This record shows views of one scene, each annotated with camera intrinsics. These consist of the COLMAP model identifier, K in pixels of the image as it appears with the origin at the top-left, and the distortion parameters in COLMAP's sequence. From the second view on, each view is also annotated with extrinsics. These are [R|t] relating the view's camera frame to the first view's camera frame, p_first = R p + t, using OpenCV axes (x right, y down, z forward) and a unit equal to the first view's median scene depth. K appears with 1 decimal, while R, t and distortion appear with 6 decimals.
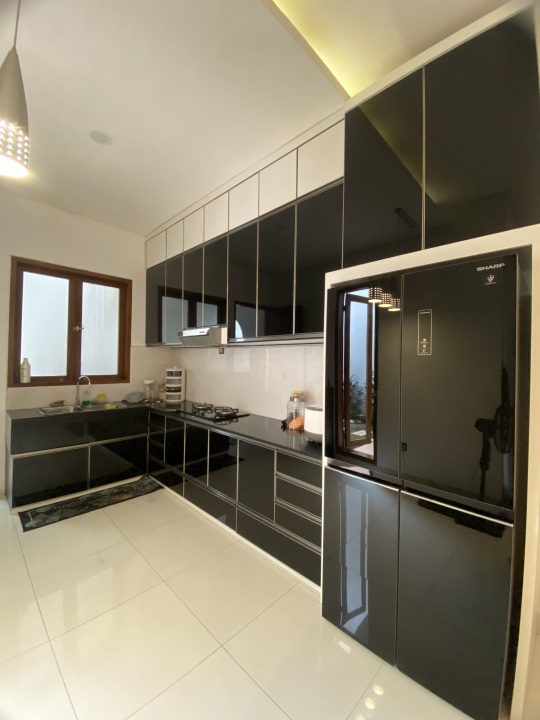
lens RADIAL K [[291.8, 0, 270.8], [0, 291.8, 356.5], [0, 0, 1]] dist [0.026655, -0.025118]
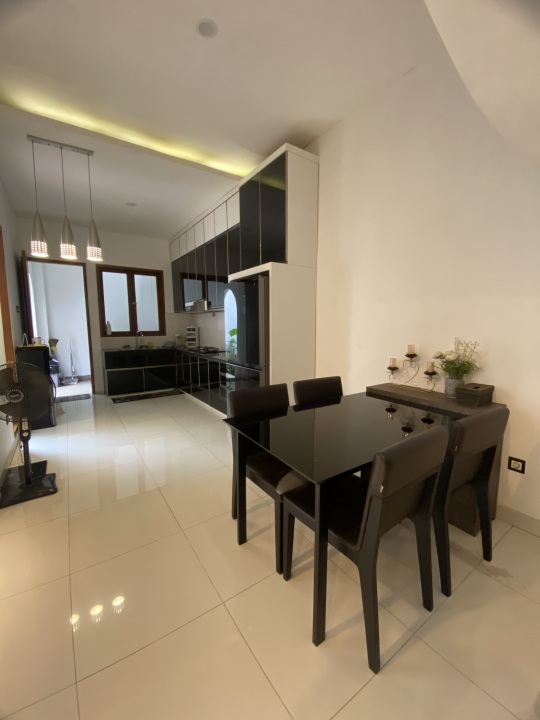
lens RADIAL K [[291.8, 0, 270.8], [0, 291.8, 356.5], [0, 0, 1]] dist [0.026655, -0.025118]
pose [[0.980562, -0.000834, -0.196207, 0.457061], [0.025086, 0.992317, 0.121149, 0.025010], [0.194598, -0.123716, 0.973050, -0.538660]]
